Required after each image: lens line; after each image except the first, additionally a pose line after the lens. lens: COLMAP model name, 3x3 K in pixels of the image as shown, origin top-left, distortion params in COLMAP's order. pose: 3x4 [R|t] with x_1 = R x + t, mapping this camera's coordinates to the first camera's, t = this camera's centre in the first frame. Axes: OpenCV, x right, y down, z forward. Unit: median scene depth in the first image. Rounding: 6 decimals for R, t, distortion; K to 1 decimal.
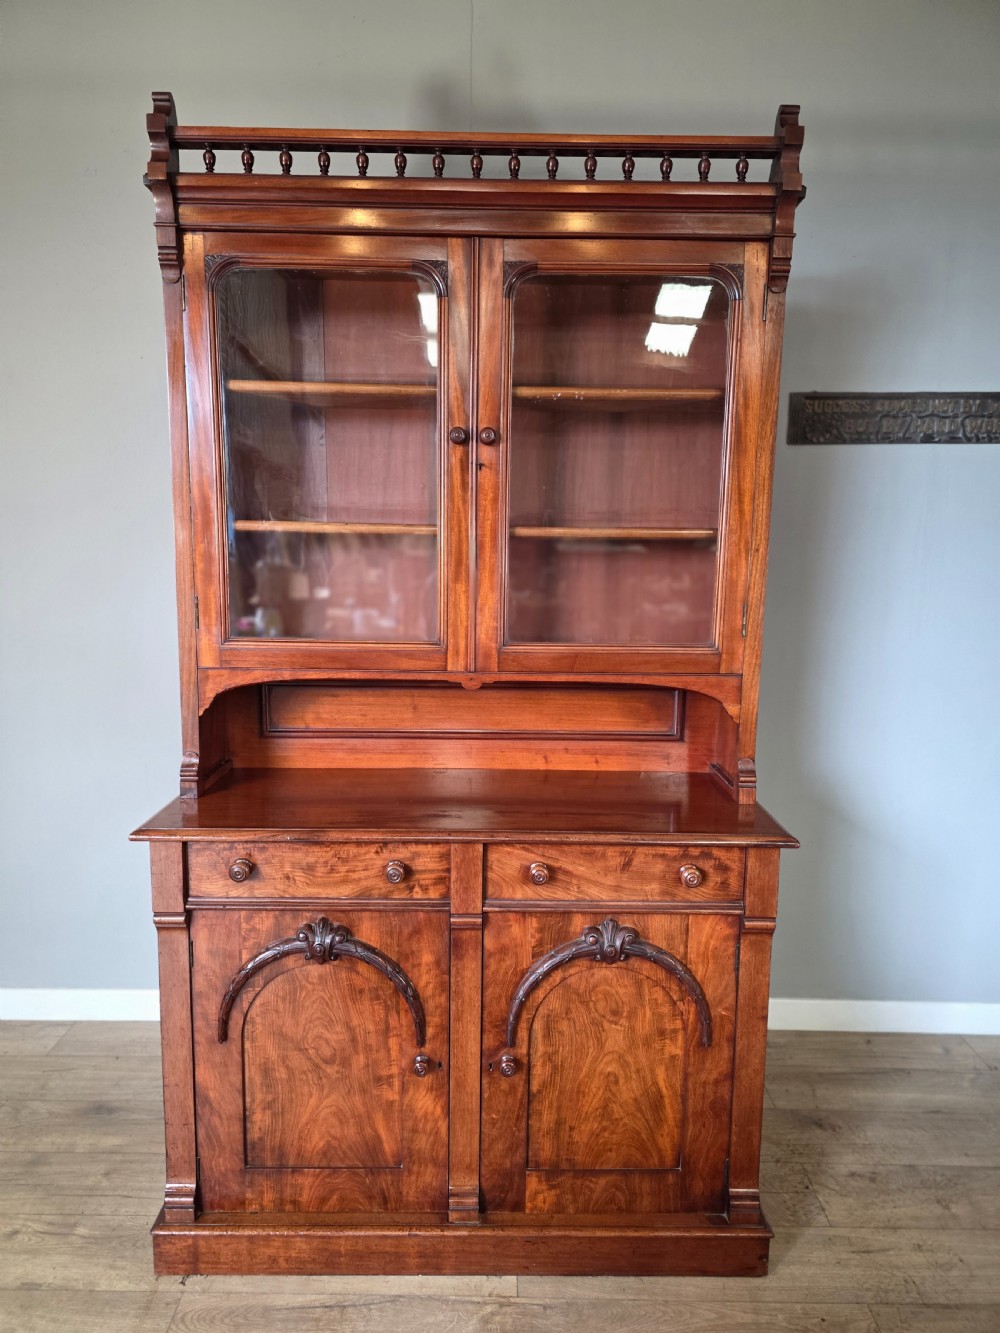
lens RADIAL K [[894.4, 0, 499.9], [0, 894.4, 675.0], [0, 0, 1]] dist [0.064731, -0.066696]
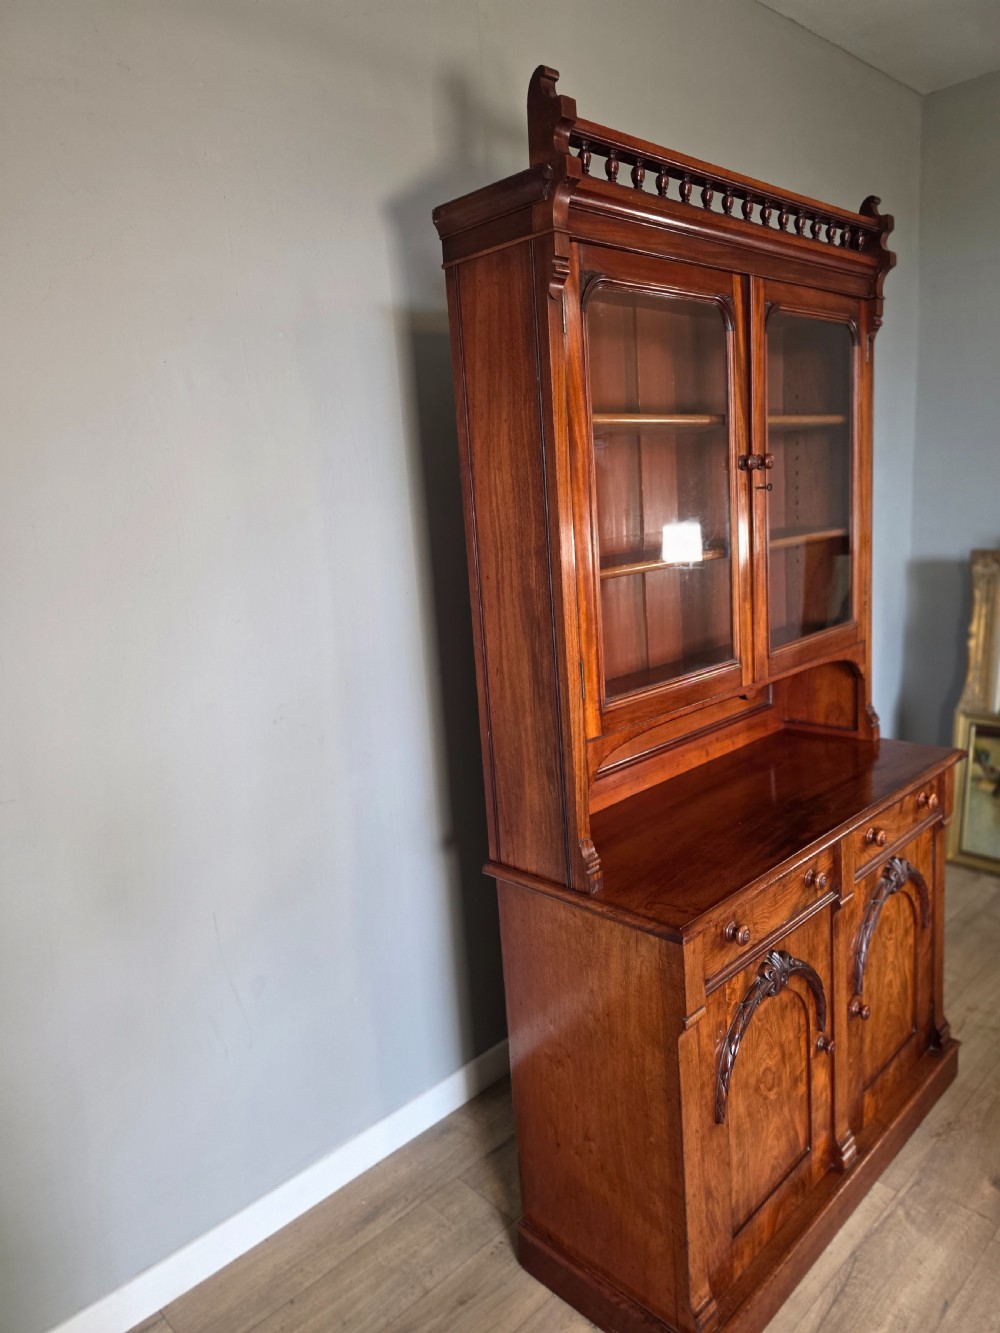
lens RADIAL K [[894.4, 0, 498.5], [0, 894.4, 658.6], [0, 0, 1]] dist [0.064731, -0.066696]
pose [[0.719461, -0.189129, 0.668286, -0.993516], [0.182988, 0.979830, 0.080297, -0.178370], [-0.669993, 0.064518, 0.739558, 0.425857]]
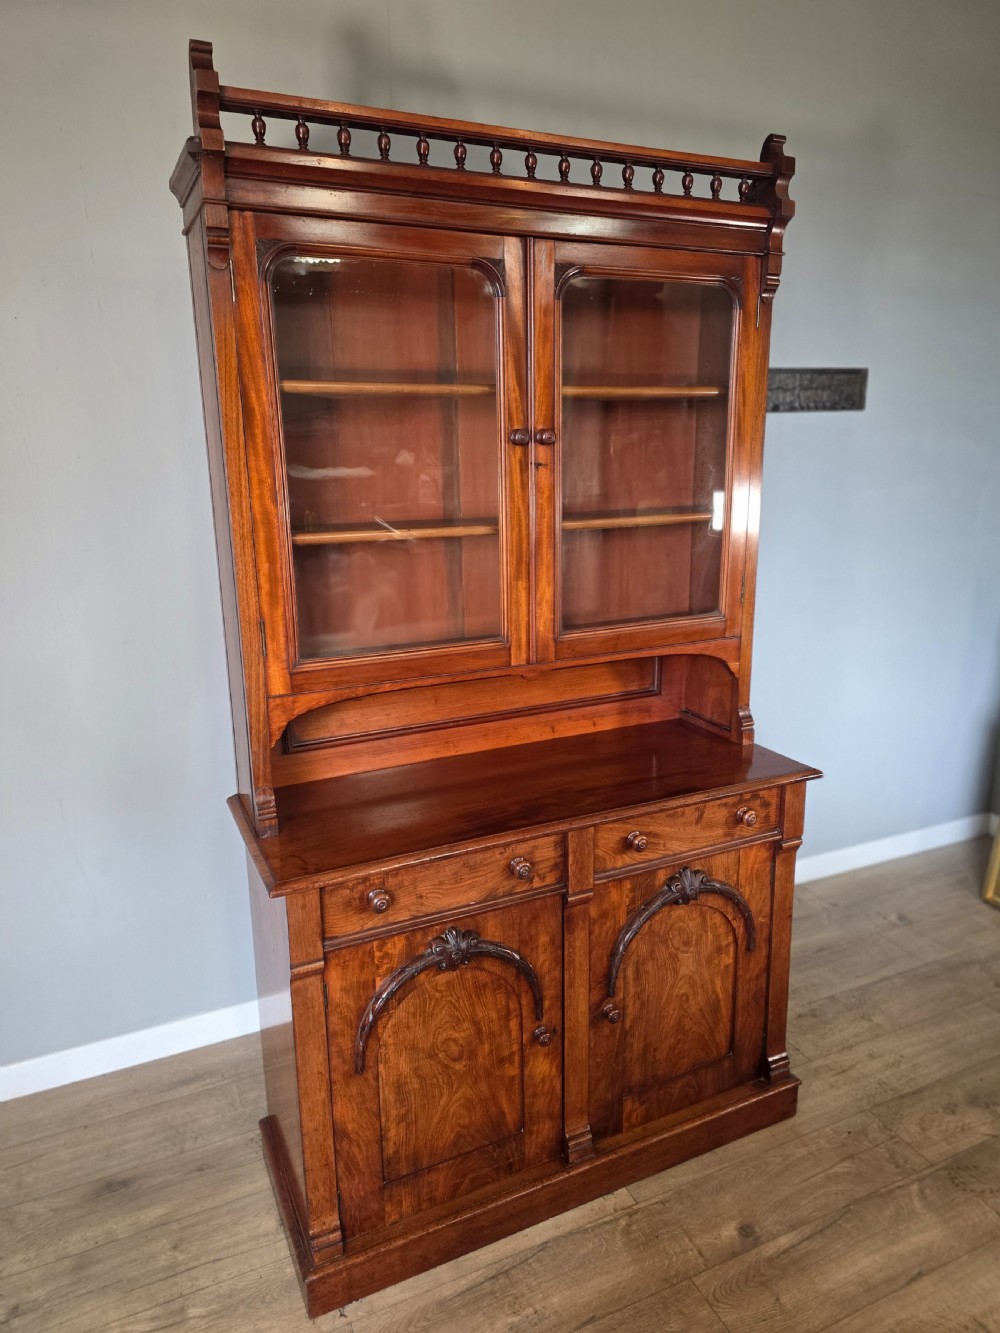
lens RADIAL K [[894.4, 0, 507.4], [0, 894.4, 658.5], [0, 0, 1]] dist [0.064731, -0.066696]
pose [[0.906684, -0.124867, 0.402904, -0.494462], [0.089130, 0.990327, 0.106343, -0.127069], [-0.412286, -0.060508, 0.909043, 0.071185]]
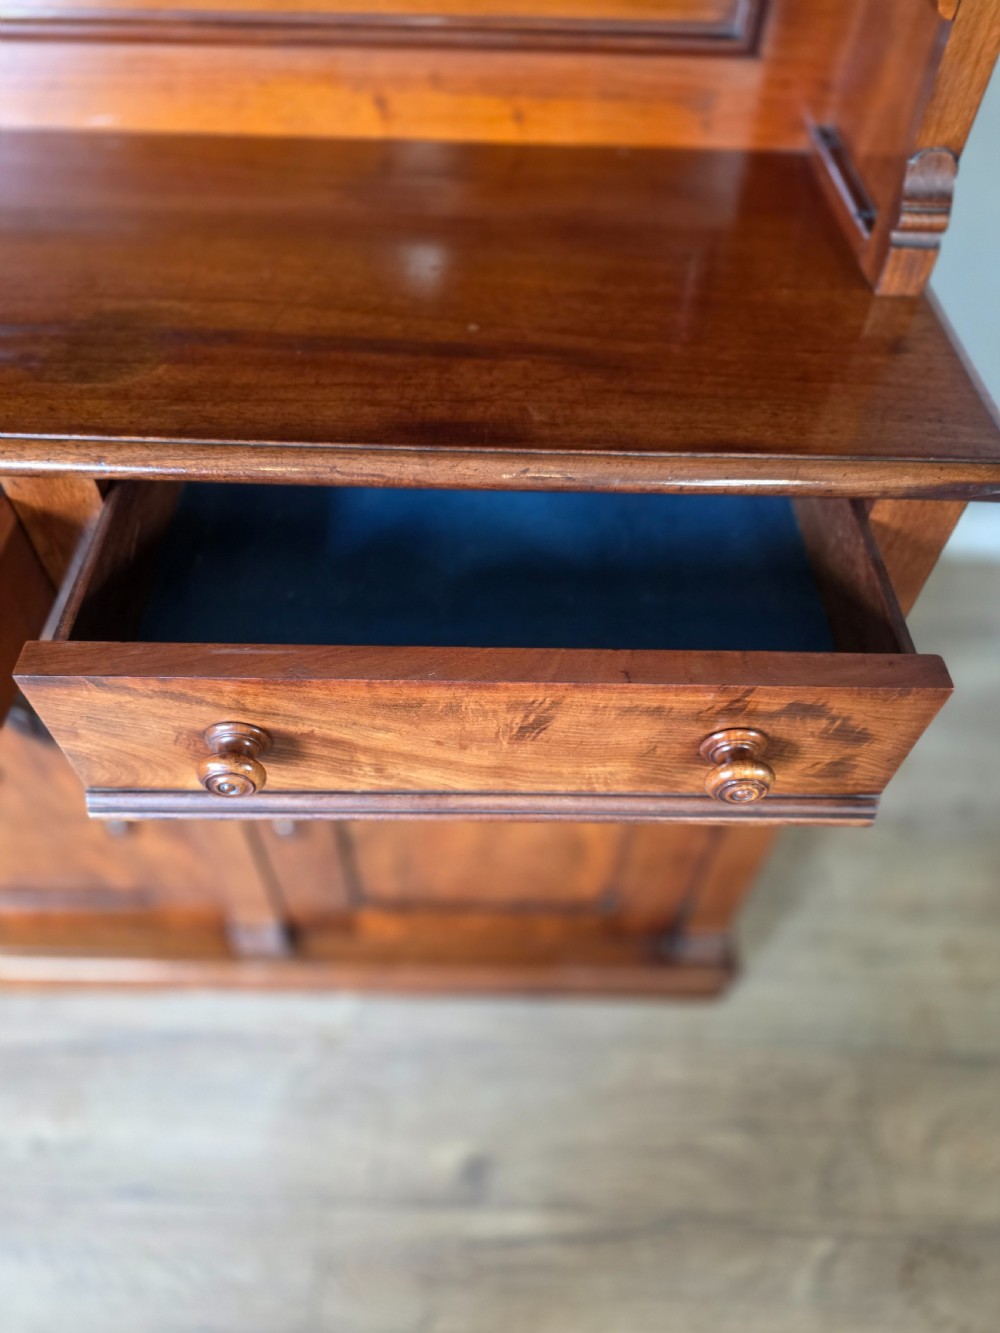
lens RADIAL K [[894.4, 0, 506.4], [0, 894.4, 664.4], [0, 0, 1]] dist [0.064731, -0.066696]
pose [[0.999724, 0.022696, -0.006078, 0.132566], [-0.012835, 0.744214, 0.667818, 0.015849], [0.019680, -0.667556, 0.744299, 0.666631]]
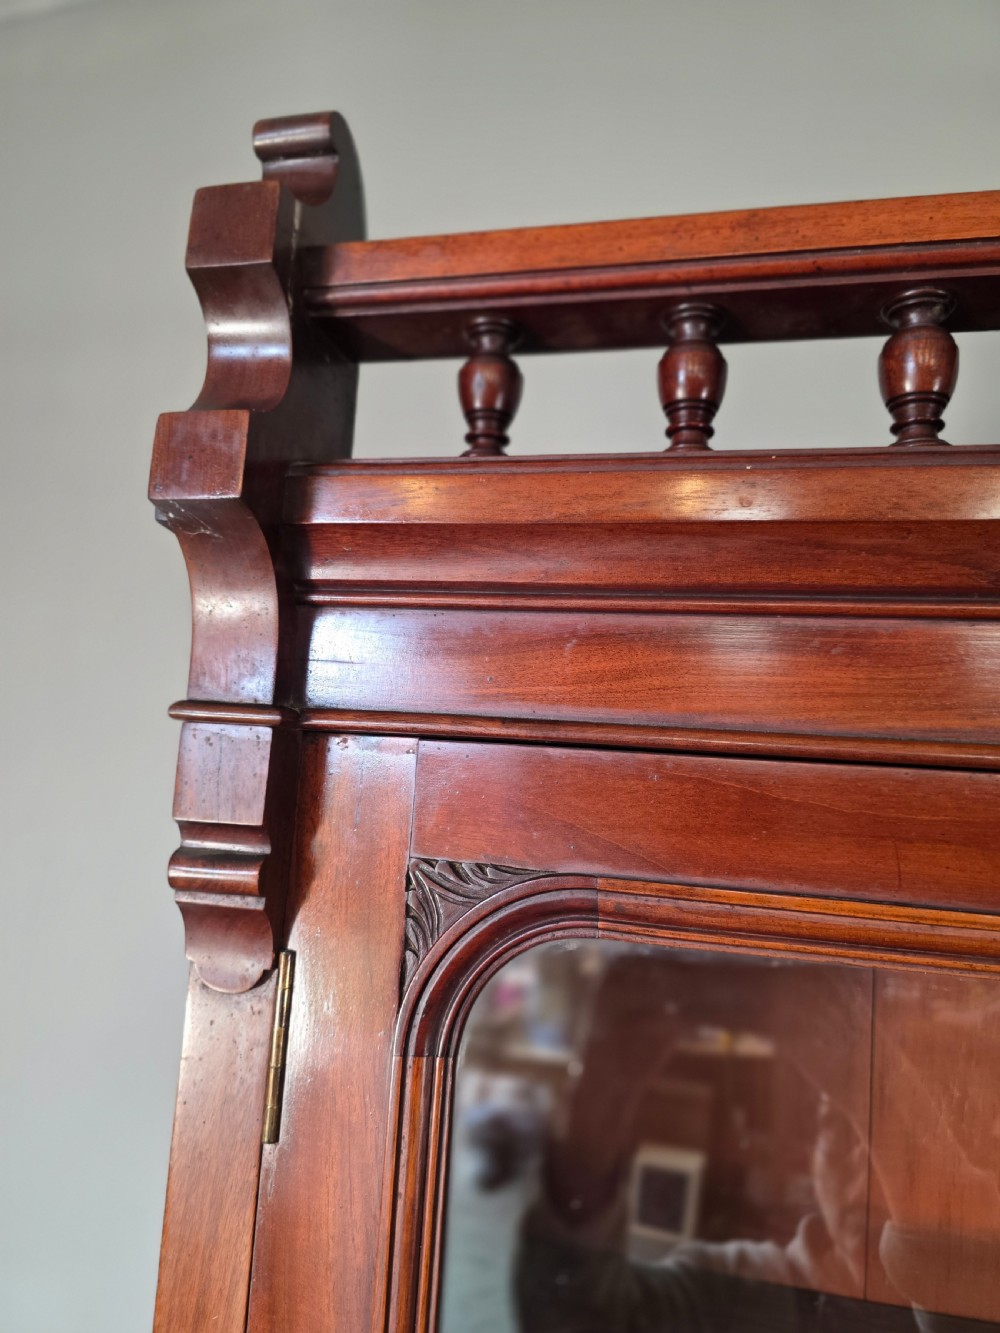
lens RADIAL K [[894.4, 0, 510.1], [0, 894.4, 674.9], [0, 0, 1]] dist [0.064731, -0.066696]
pose [[0.966200, 0.028717, -0.256188, -0.252451], [-0.095322, 0.963141, -0.251540, -0.441042], [0.239522, 0.267459, 0.933325, 0.799296]]
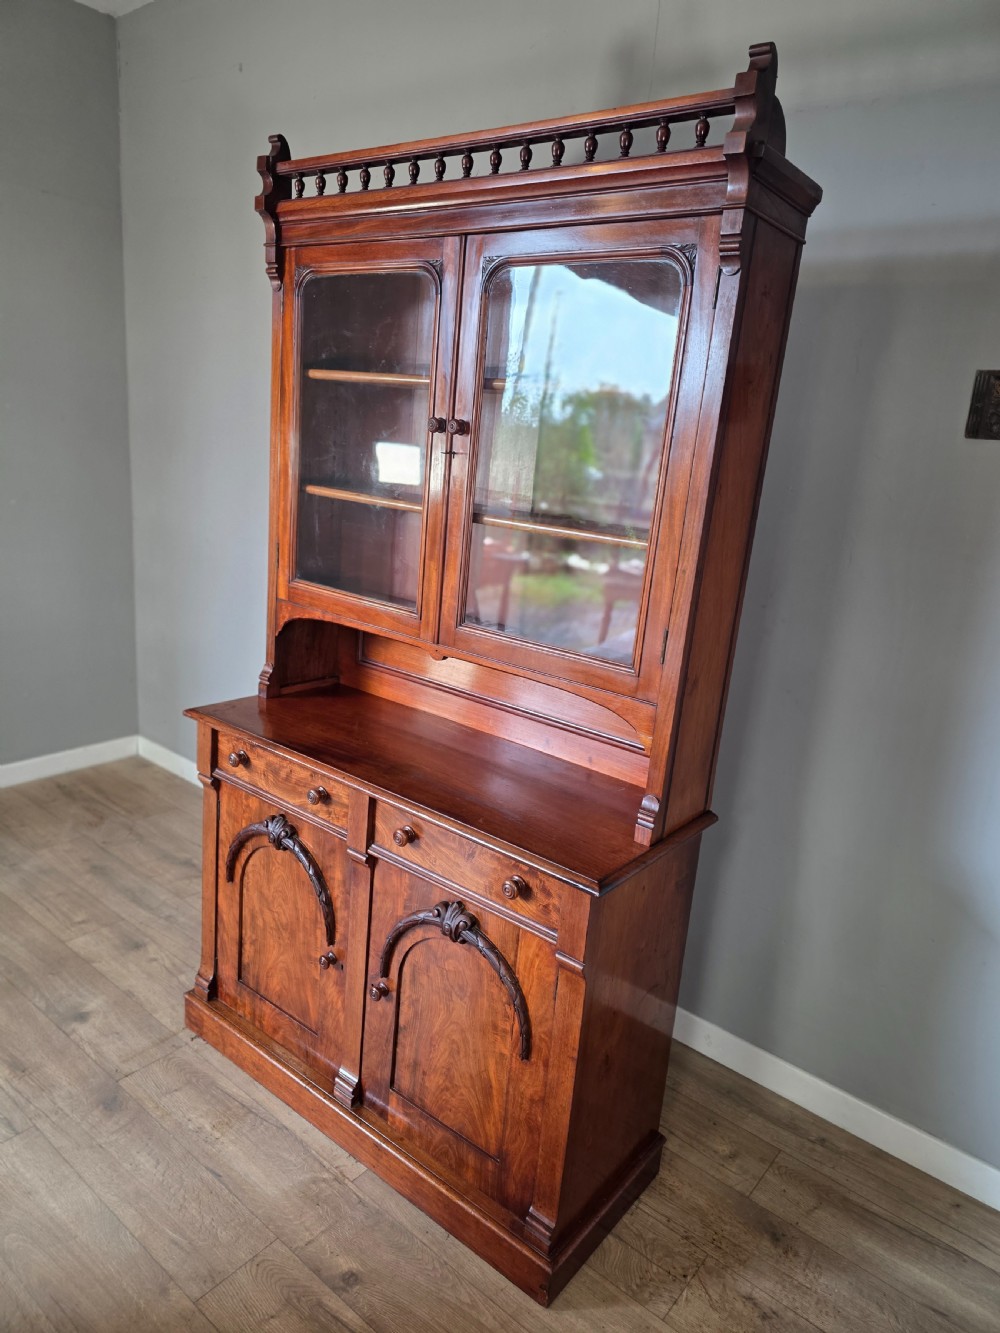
lens RADIAL K [[894.4, 0, 495.8], [0, 894.4, 659.4], [0, 0, 1]] dist [0.064731, -0.066696]
pose [[0.775206, 0.206129, -0.597132, 0.702031], [-0.166106, 0.978515, 0.122140, -0.134172], [0.609479, 0.004504, 0.792789, 0.191688]]
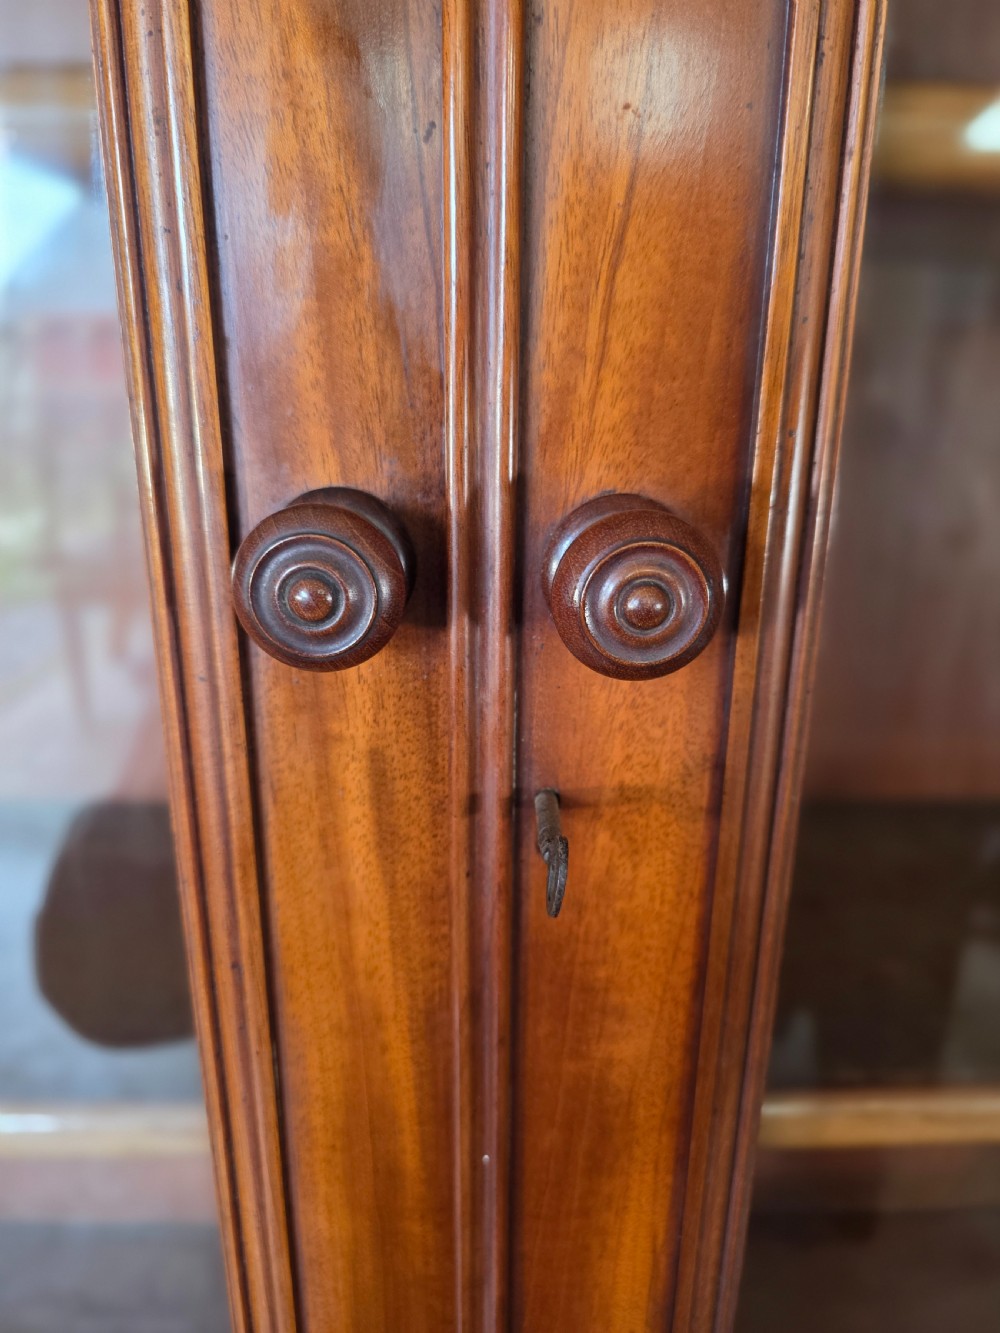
lens RADIAL K [[894.4, 0, 501.7], [0, 894.4, 662.8], [0, 0, 1]] dist [0.064731, -0.066696]
pose [[0.999991, -0.004252, 0.000933, -0.027503], [0.004066, 0.988862, 0.148778, -0.270273], [-0.001555, -0.148773, 0.988870, 0.897154]]
